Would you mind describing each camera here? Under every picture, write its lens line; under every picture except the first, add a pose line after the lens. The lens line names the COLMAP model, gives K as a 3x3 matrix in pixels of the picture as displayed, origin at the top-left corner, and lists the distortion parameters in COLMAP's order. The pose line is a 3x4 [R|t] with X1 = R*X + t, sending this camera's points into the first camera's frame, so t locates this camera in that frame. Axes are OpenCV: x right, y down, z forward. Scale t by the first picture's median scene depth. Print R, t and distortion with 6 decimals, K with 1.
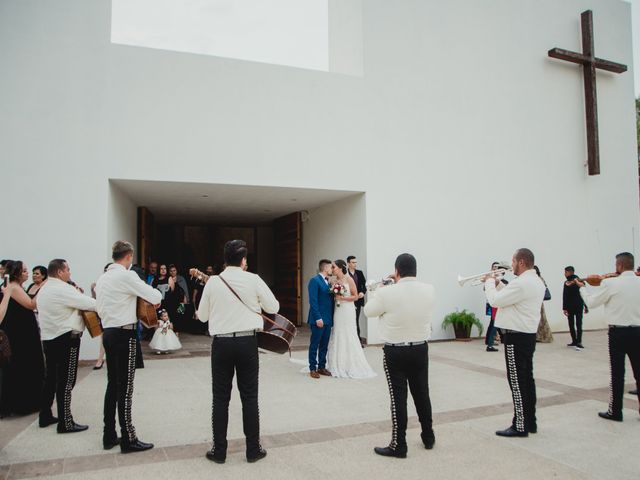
lens RADIAL K [[548.3, 0, 320.0], [0, 548.3, 240.0], [0, 0, 1]] dist [0.005570, 0.006497]
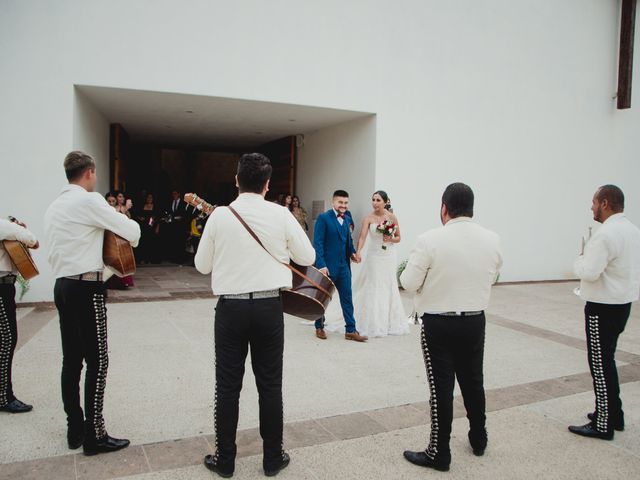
lens RADIAL K [[571.9, 0, 320.0], [0, 571.9, 240.0], [0, 0, 1]] dist [-0.033214, -0.001348]
pose [[0.998781, 0.036489, 0.033252, -0.088149], [-0.040217, 0.992035, 0.119372, 0.017741], [-0.028631, -0.120564, 0.992293, 0.288517]]
